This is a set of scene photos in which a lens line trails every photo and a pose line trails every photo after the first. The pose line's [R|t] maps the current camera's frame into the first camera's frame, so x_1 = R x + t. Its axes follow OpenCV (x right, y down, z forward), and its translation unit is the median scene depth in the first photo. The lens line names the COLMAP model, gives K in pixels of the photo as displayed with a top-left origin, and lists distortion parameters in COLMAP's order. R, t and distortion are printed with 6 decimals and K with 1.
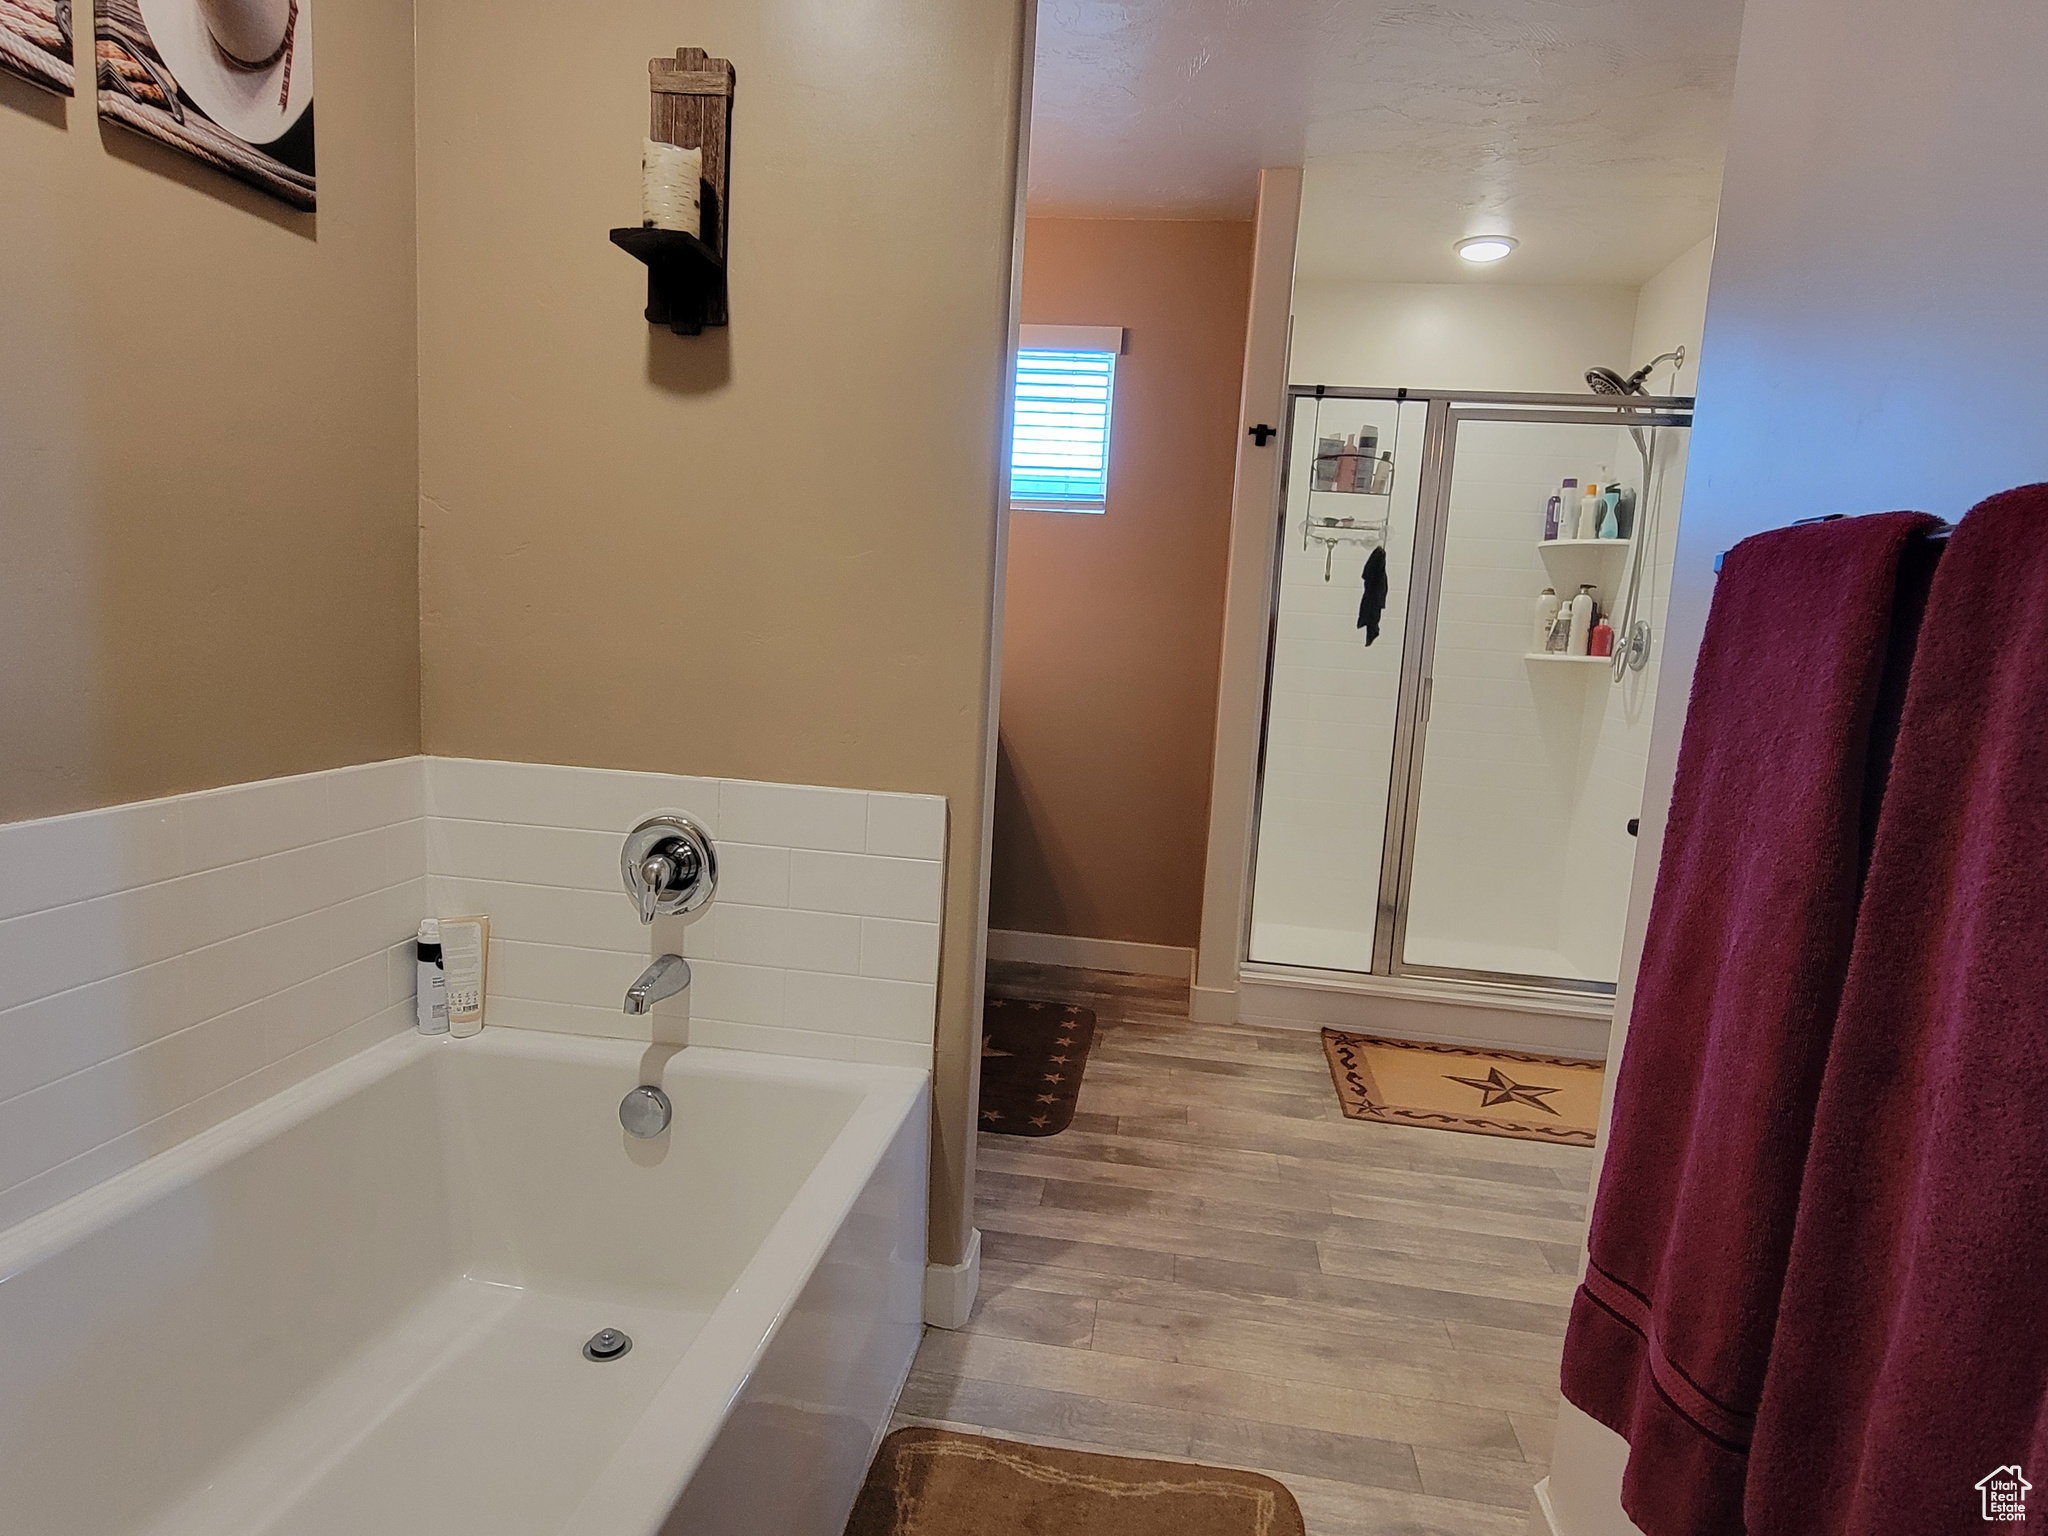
lens RADIAL K [[1115.2, 0, 1023.5], [0, 1115.2, 767.2], [0, 0, 1]] dist [0.001853, -0.003726]
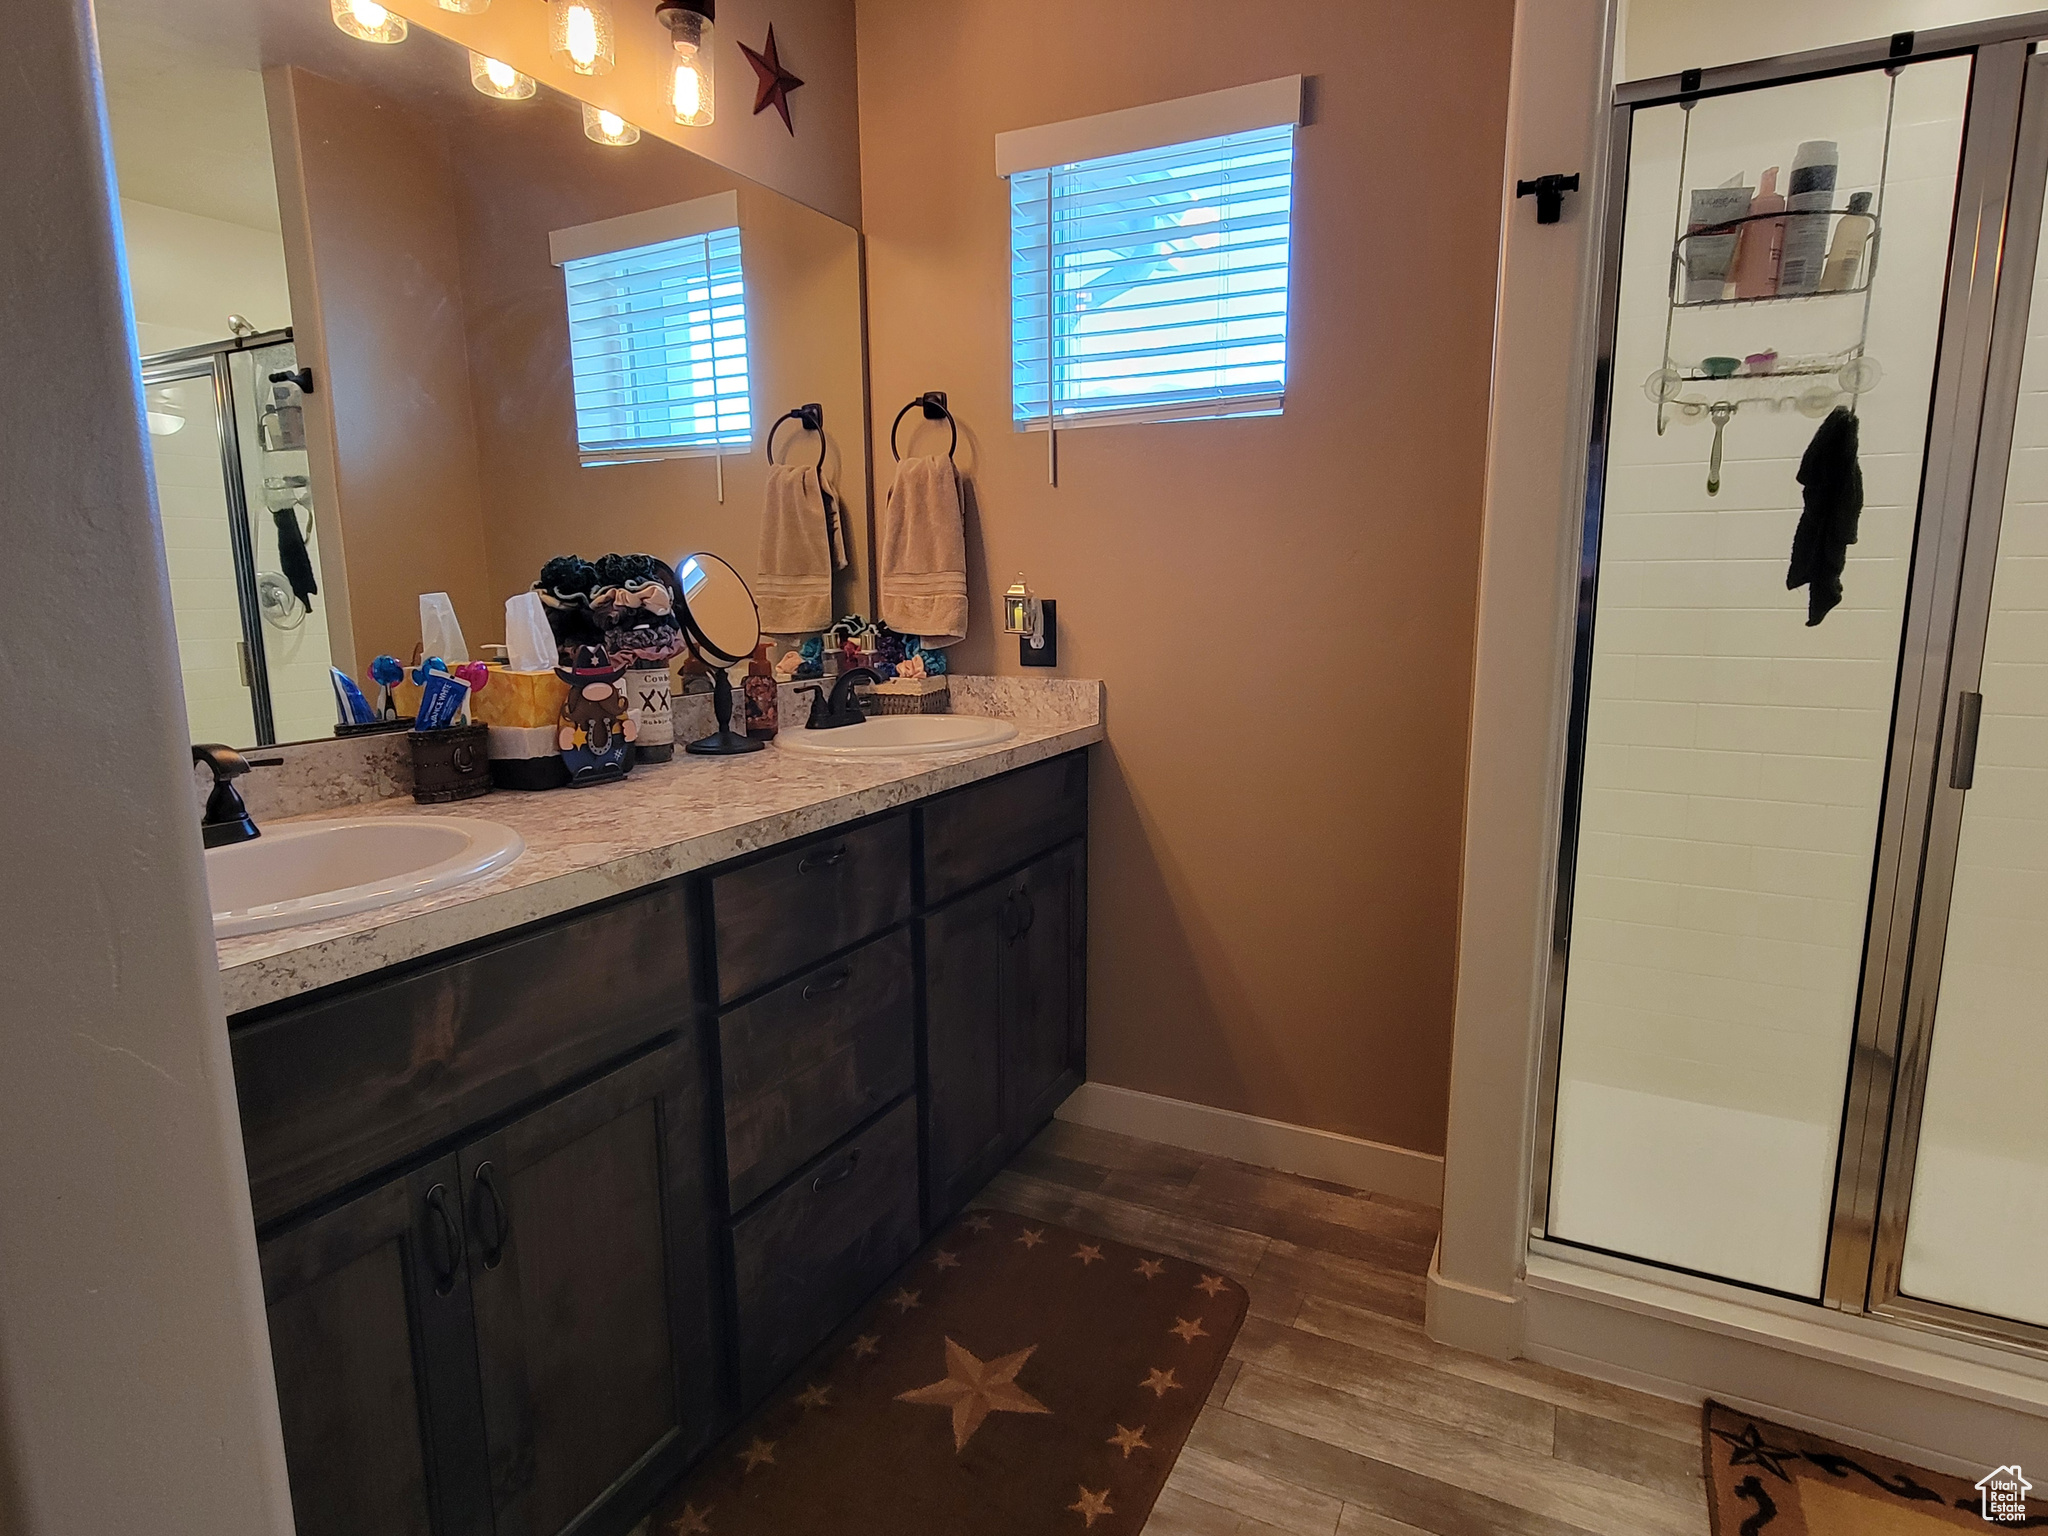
lens RADIAL K [[1115.2, 0, 1026.9], [0, 1115.2, 770.5], [0, 0, 1]] dist [0.001853, -0.003726]
pose [[0.947499, -0.006895, -0.319685, 0.146736], [0.013687, 0.999726, 0.019004, -0.062001], [0.319467, -0.022381, 0.947333, 0.454108]]
